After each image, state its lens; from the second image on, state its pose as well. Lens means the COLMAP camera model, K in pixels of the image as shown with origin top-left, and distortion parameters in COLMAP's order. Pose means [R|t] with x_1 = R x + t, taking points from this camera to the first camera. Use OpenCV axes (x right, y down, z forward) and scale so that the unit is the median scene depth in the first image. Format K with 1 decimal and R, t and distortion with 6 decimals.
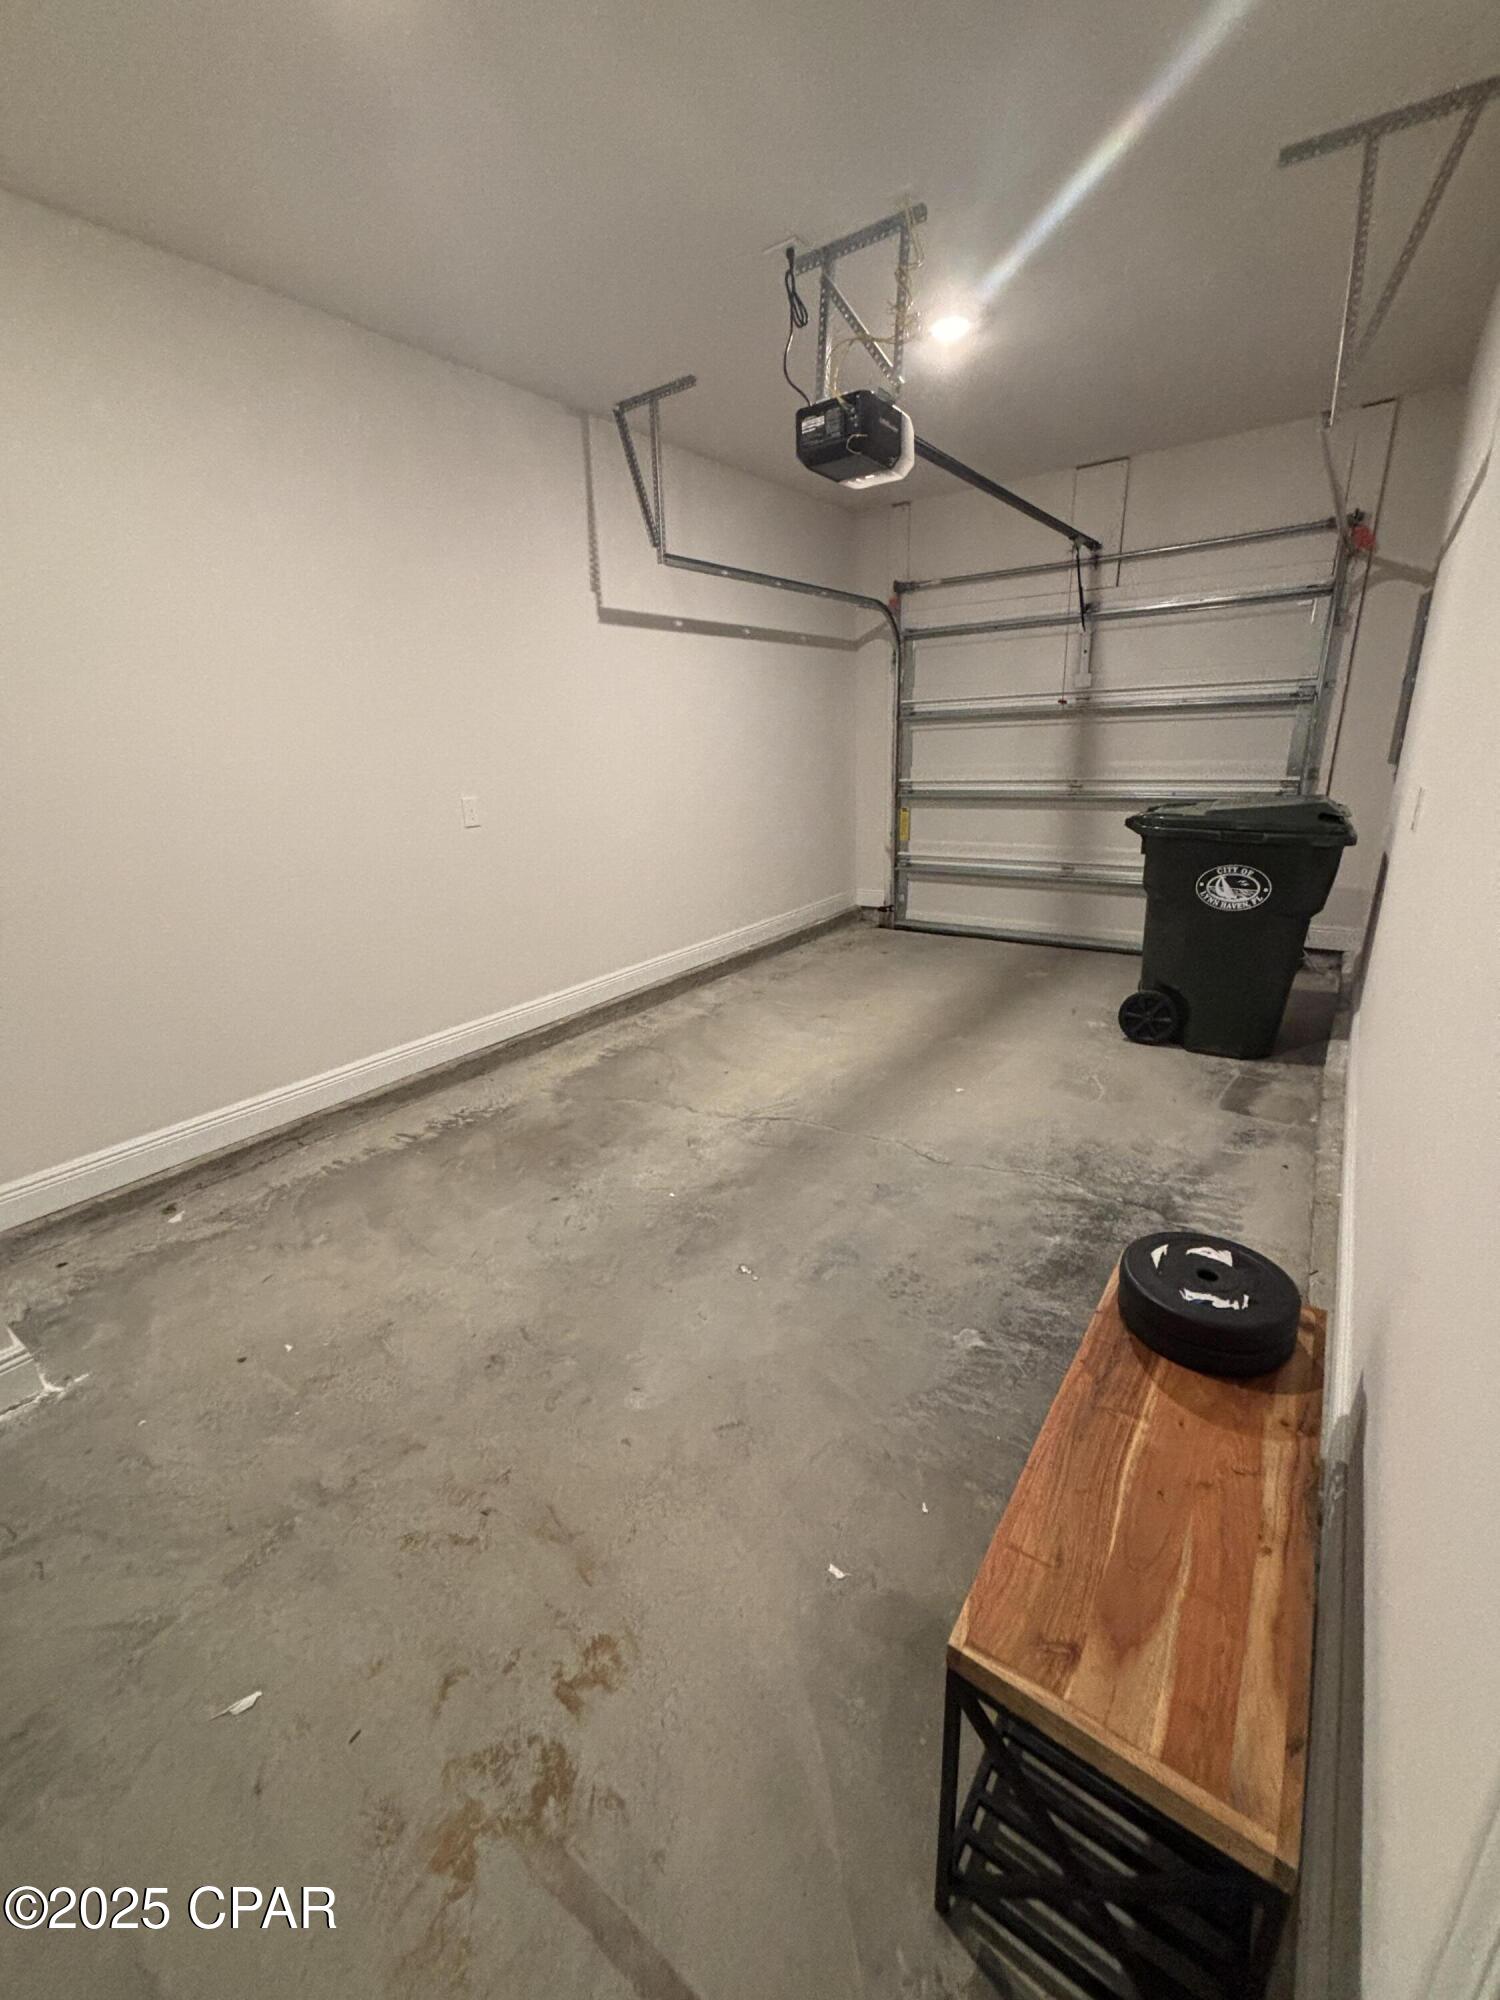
lens RADIAL K [[807.8, 0, 745.9], [0, 807.8, 999.0], [0, 0, 1]] dist [-0.002712, -0.000002]
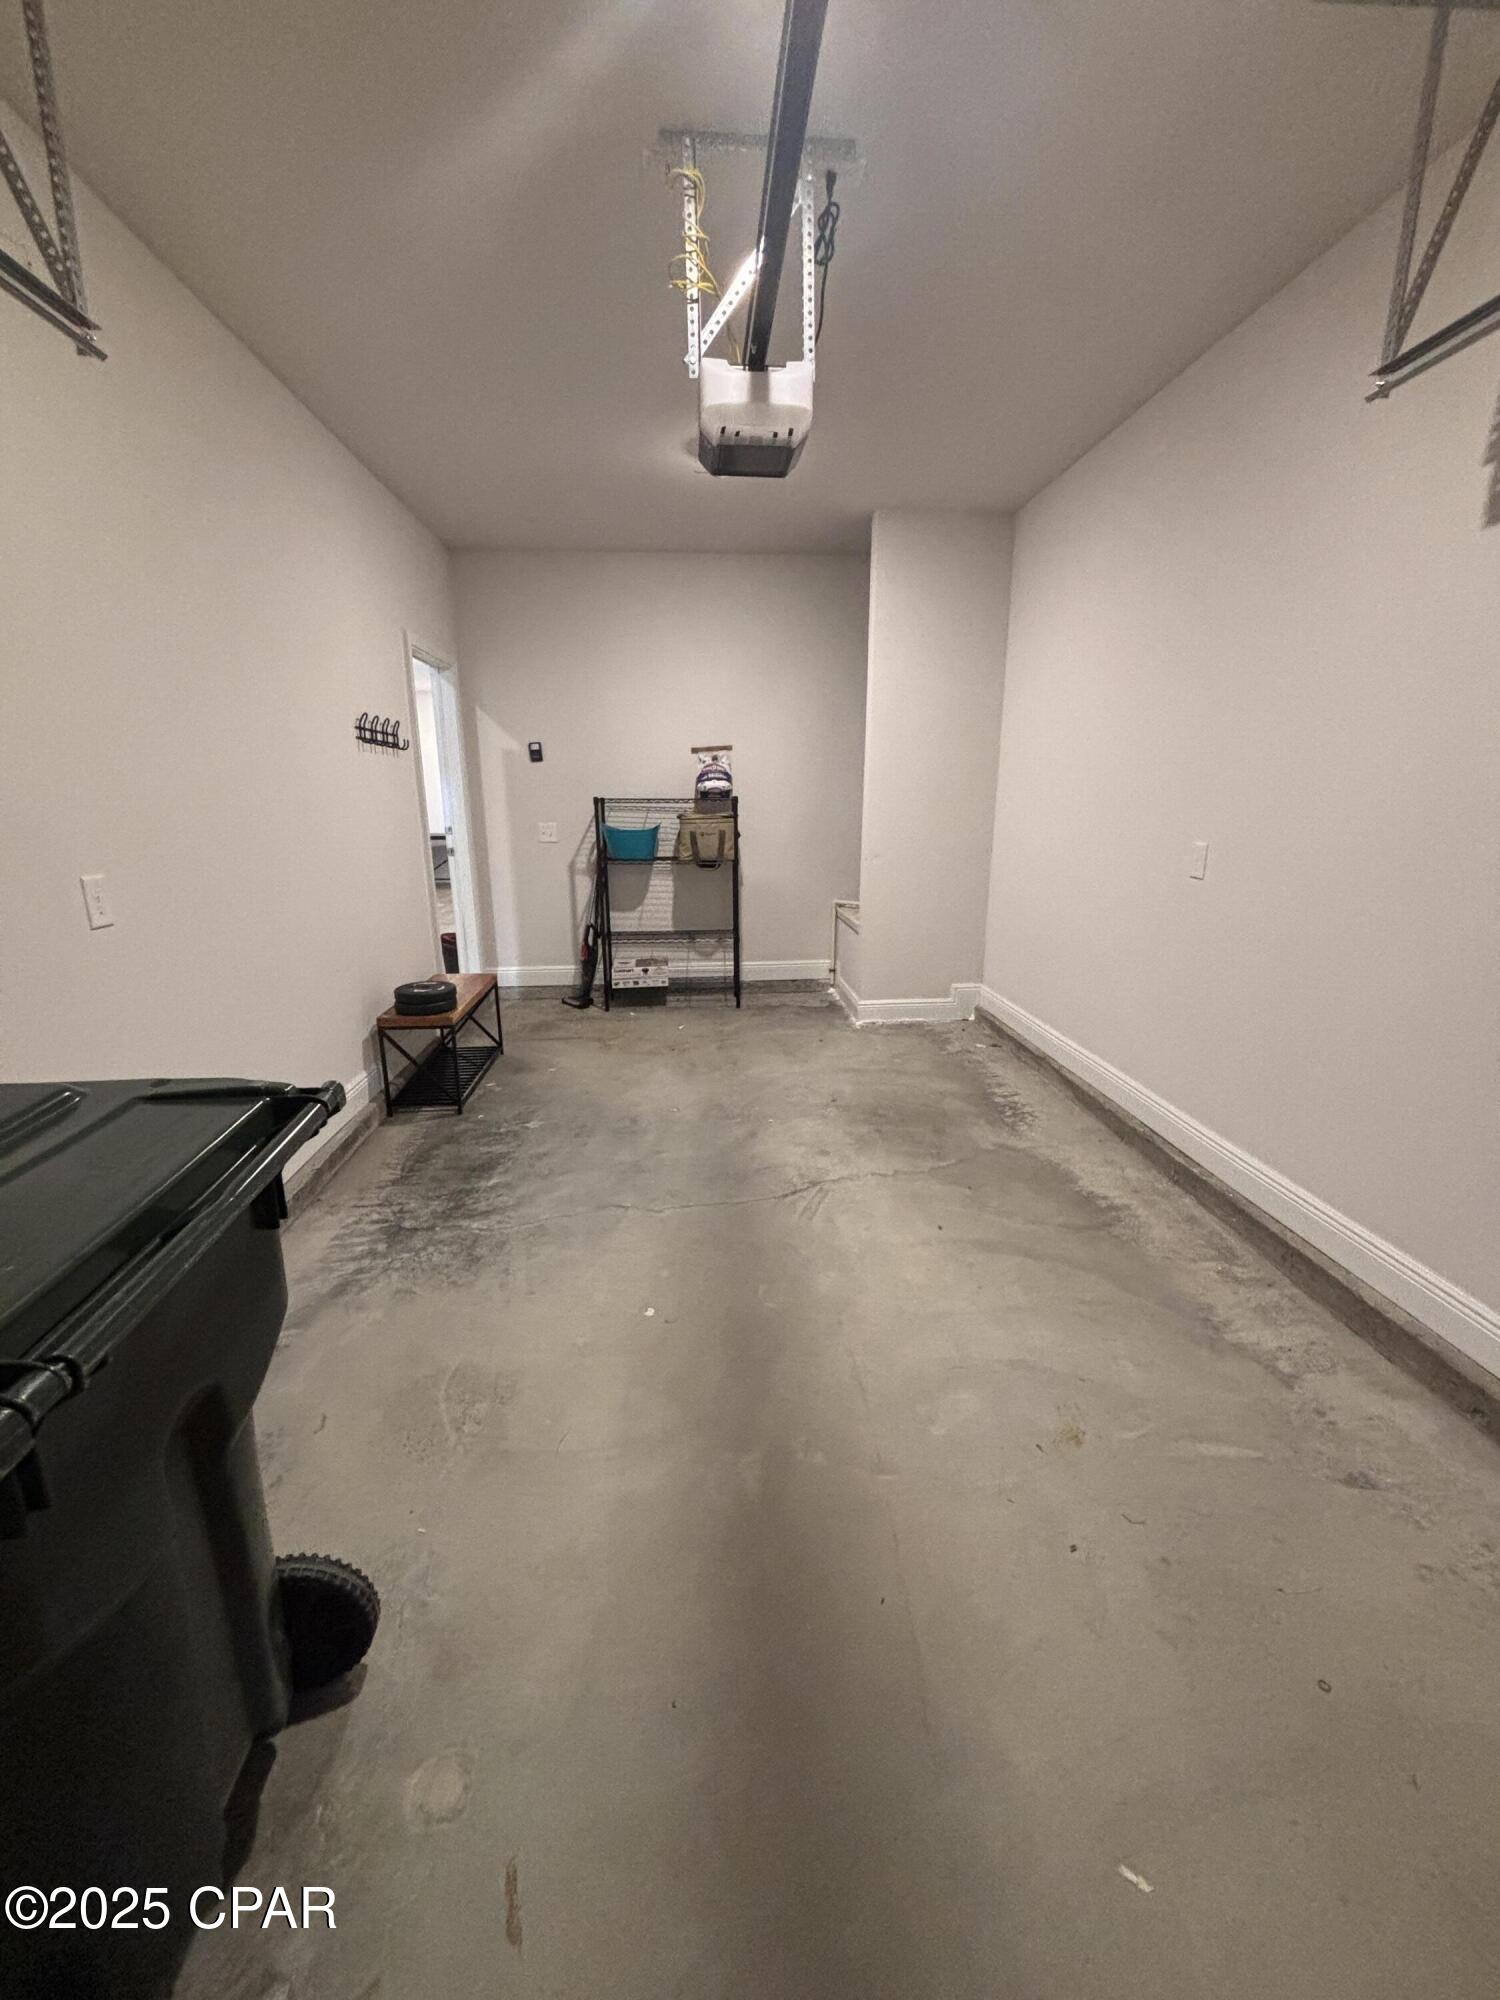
lens RADIAL K [[807.8, 0, 748.2], [0, 807.8, 993.8], [0, 0, 1]] dist [-0.002712, -0.000002]
pose [[-0.765786, 0.198294, -0.611761, 0.715809], [-0.161795, 0.861271, 0.481699, -0.579450], [0.622410, 0.467858, -0.627467, 1.720210]]
